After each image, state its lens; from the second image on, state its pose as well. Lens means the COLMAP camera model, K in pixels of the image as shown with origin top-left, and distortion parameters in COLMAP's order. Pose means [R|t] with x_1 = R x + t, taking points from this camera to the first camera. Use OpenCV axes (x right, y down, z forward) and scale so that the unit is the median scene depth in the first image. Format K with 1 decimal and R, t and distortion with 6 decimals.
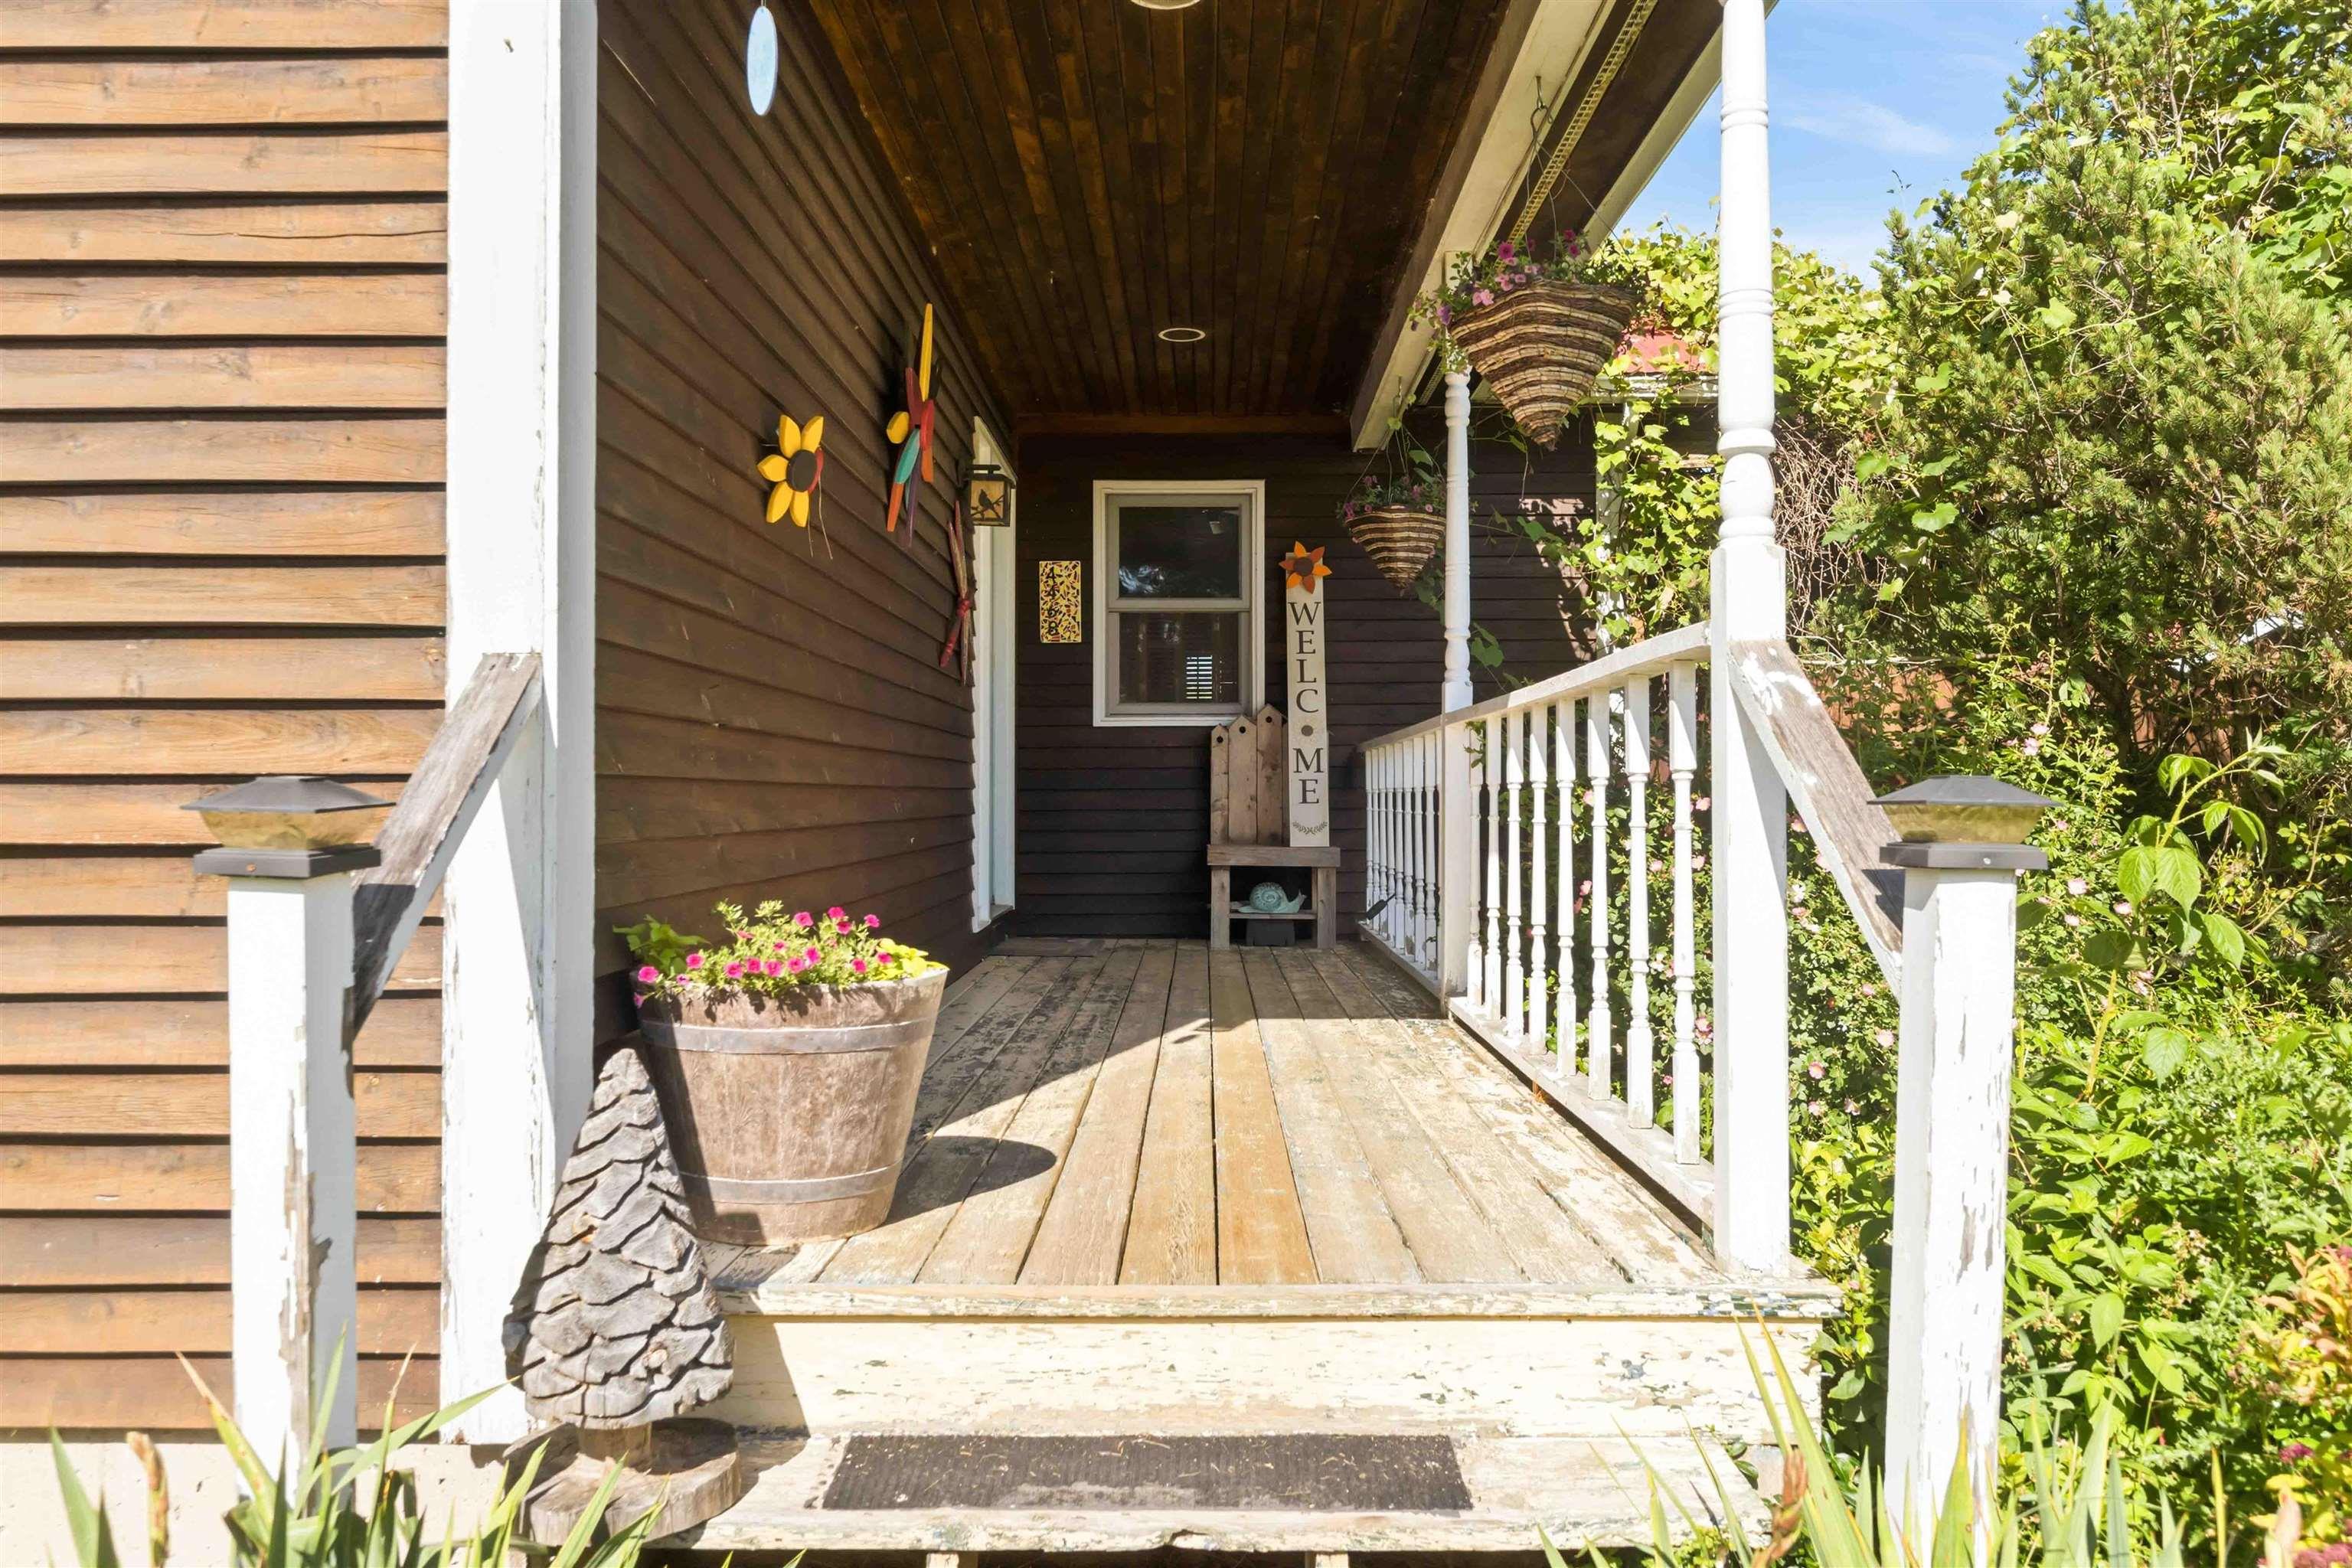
lens RADIAL K [[1694.9, 0, 1177.2], [0, 1694.9, 783.3], [0, 0, 1]] dist [-0.001731, -0.000392]
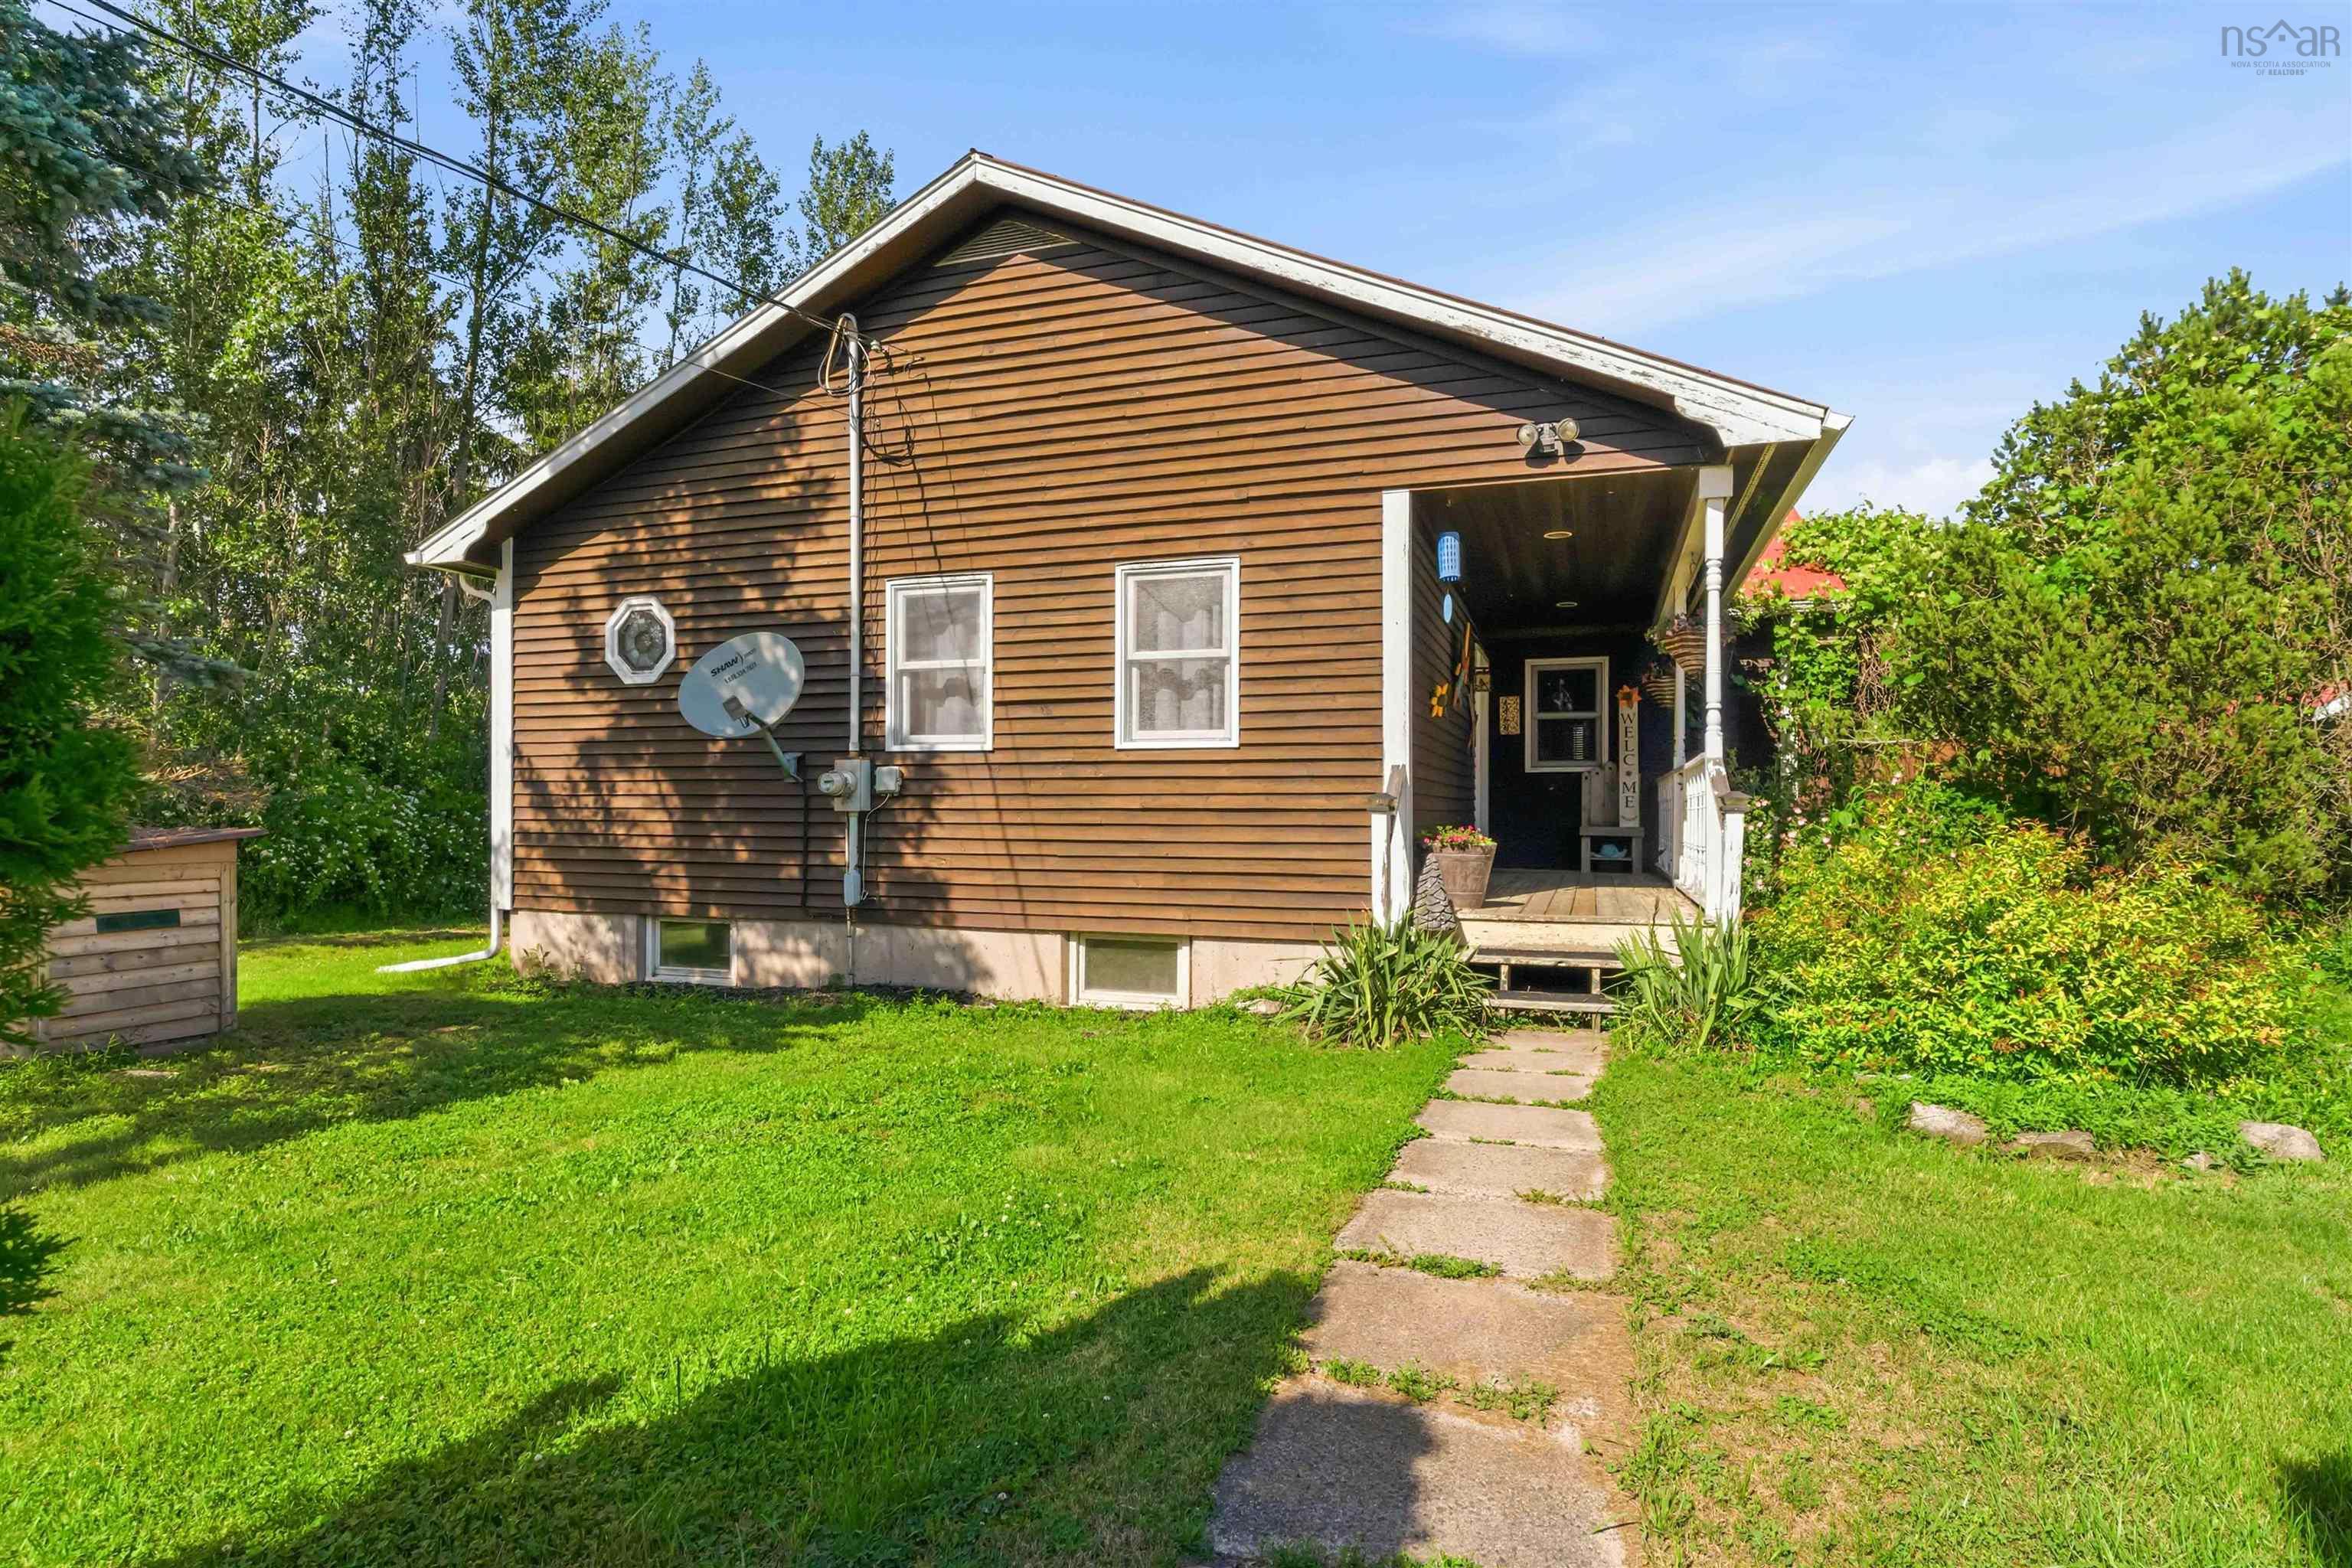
lens RADIAL K [[1193.2, 0, 1185.1], [0, 1193.2, 800.0], [0, 0, 1]] dist [0.004854, 0.000788]
pose [[0.951210, -0.001896, -0.308539, 0.008744], [0.001045, 0.999995, -0.002924, 0.006533], [0.308543, 0.002459, 0.951207, -0.632667]]
